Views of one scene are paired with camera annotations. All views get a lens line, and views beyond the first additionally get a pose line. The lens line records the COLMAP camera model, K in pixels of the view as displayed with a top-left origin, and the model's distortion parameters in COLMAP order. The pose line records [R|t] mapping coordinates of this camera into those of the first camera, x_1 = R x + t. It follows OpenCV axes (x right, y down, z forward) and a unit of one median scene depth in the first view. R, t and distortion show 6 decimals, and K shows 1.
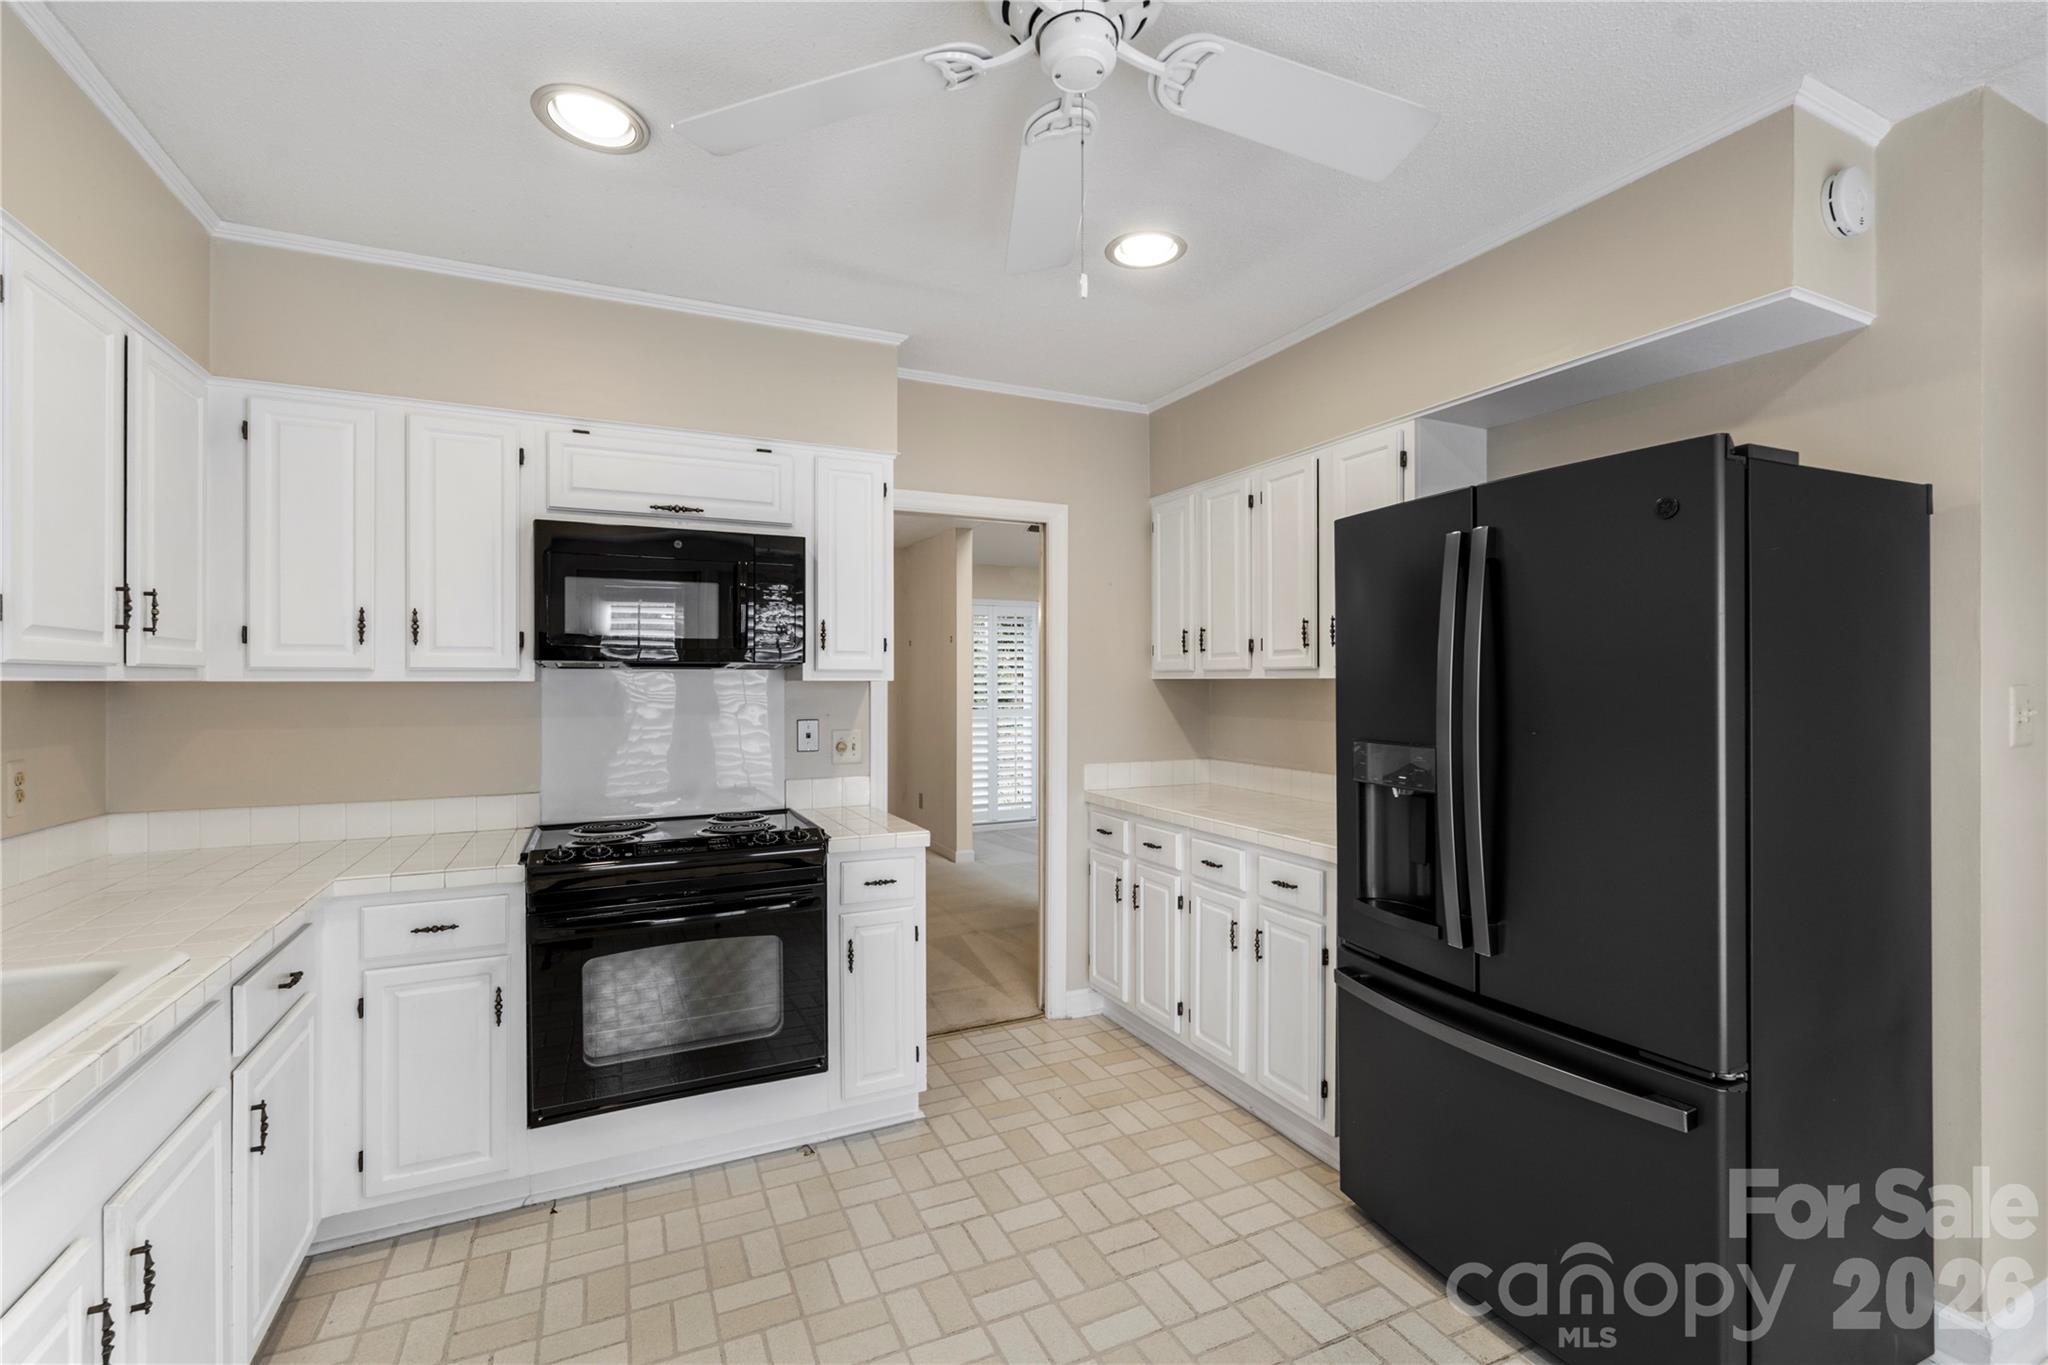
lens RADIAL K [[919.6, 0, 1025.2], [0, 919.6, 679.9], [0, 0, 1]] dist [0.010577, 0.000363]
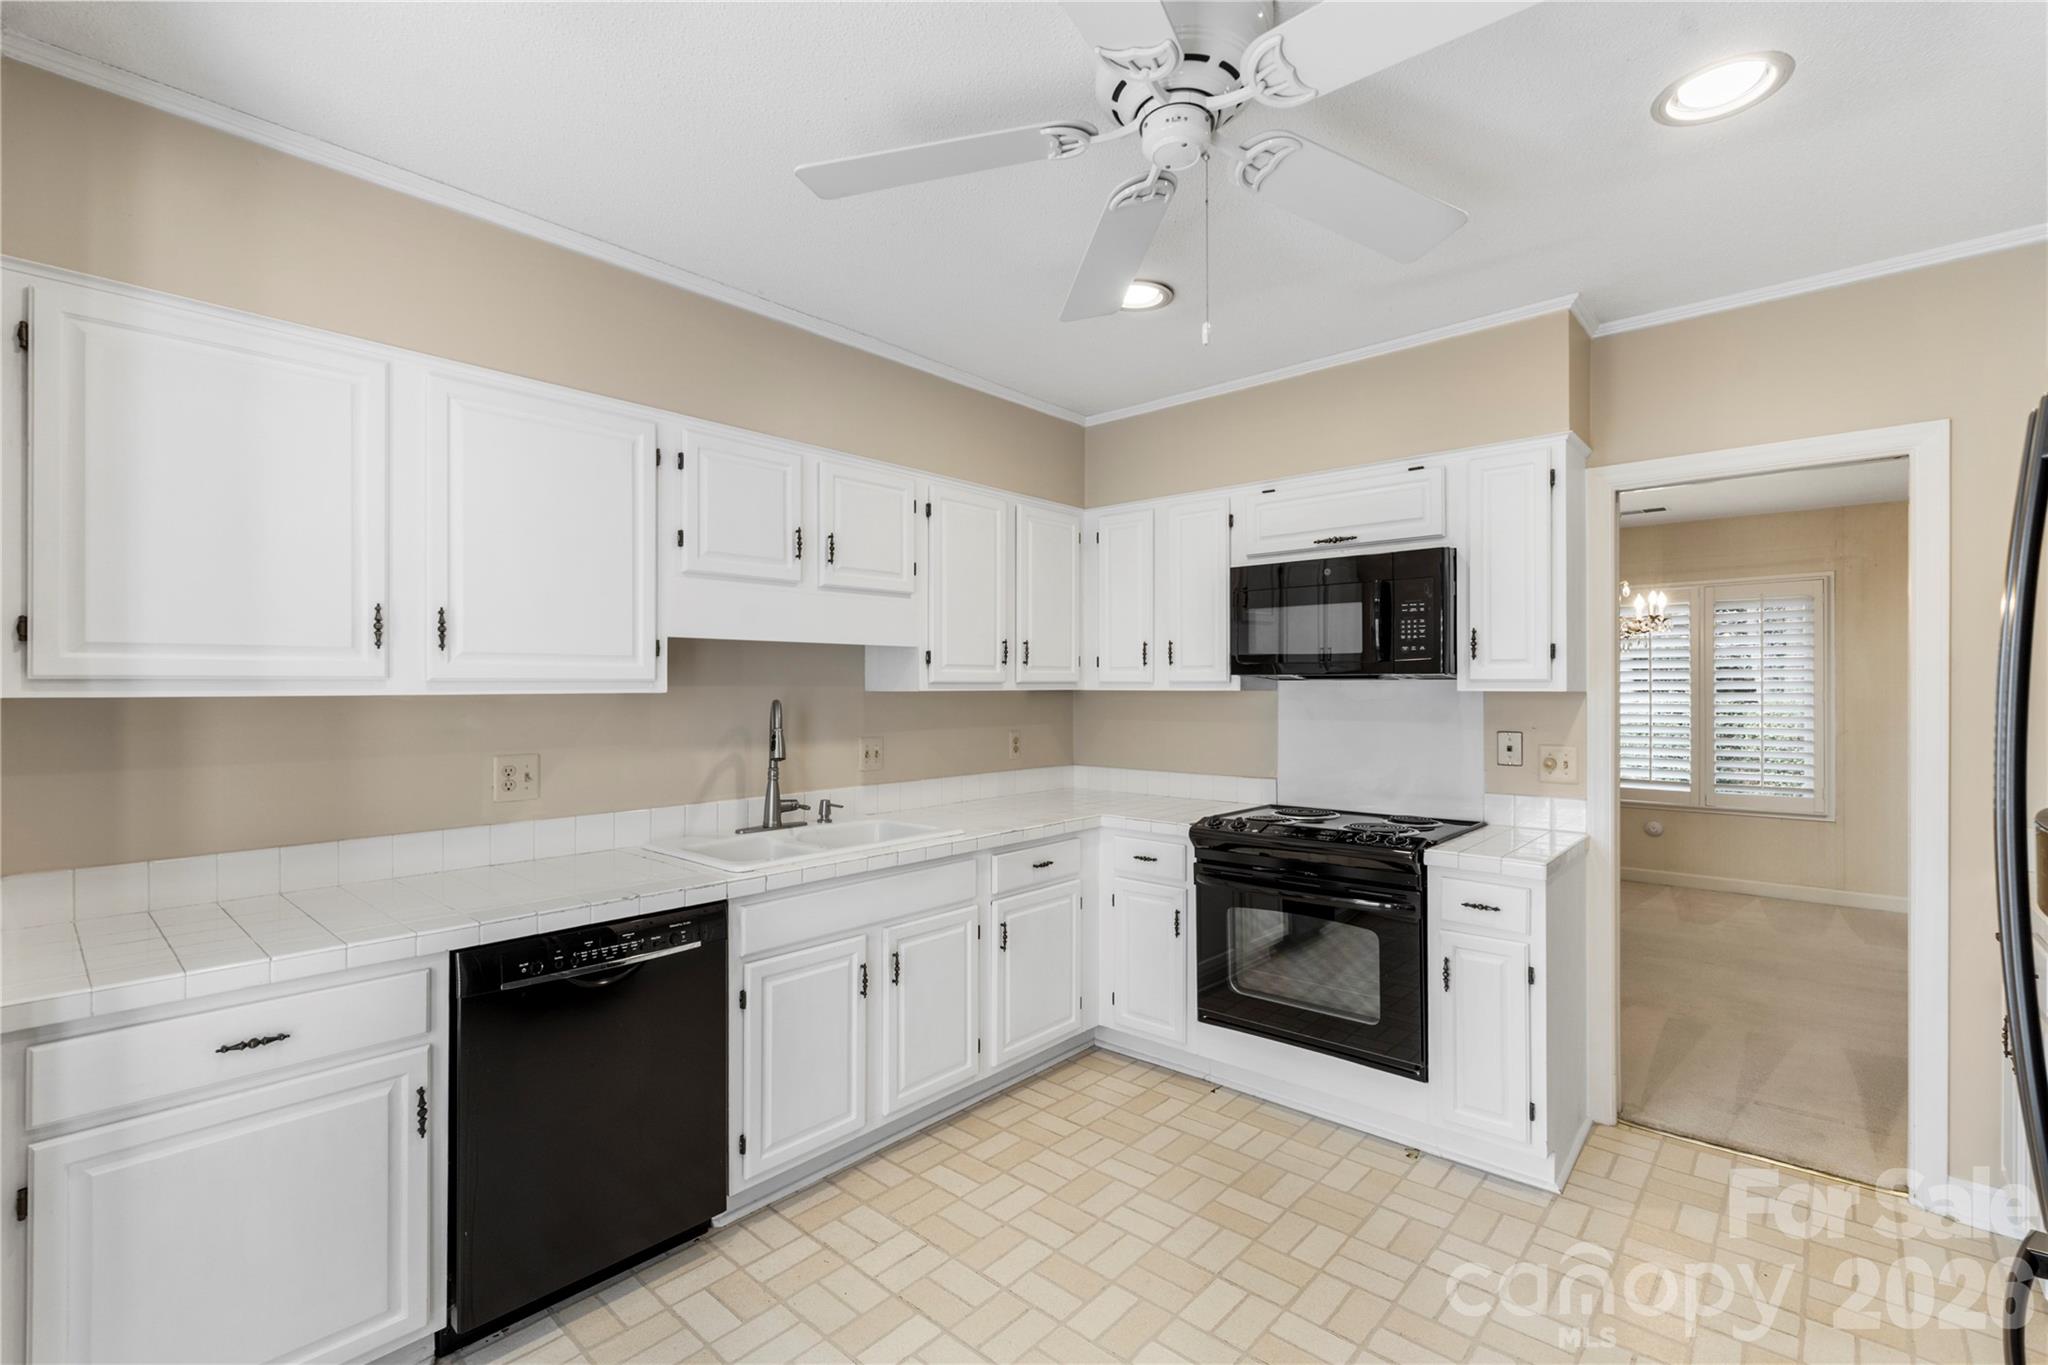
lens RADIAL K [[919.6, 0, 1025.7], [0, 919.6, 679.2], [0, 0, 1]] dist [0.010577, 0.000363]
pose [[0.393496, -0.005110, -0.919312, 0.554035], [0.002585, 0.999987, -0.004452, -0.010059], [0.919322, -0.000625, 0.393504, 0.214022]]
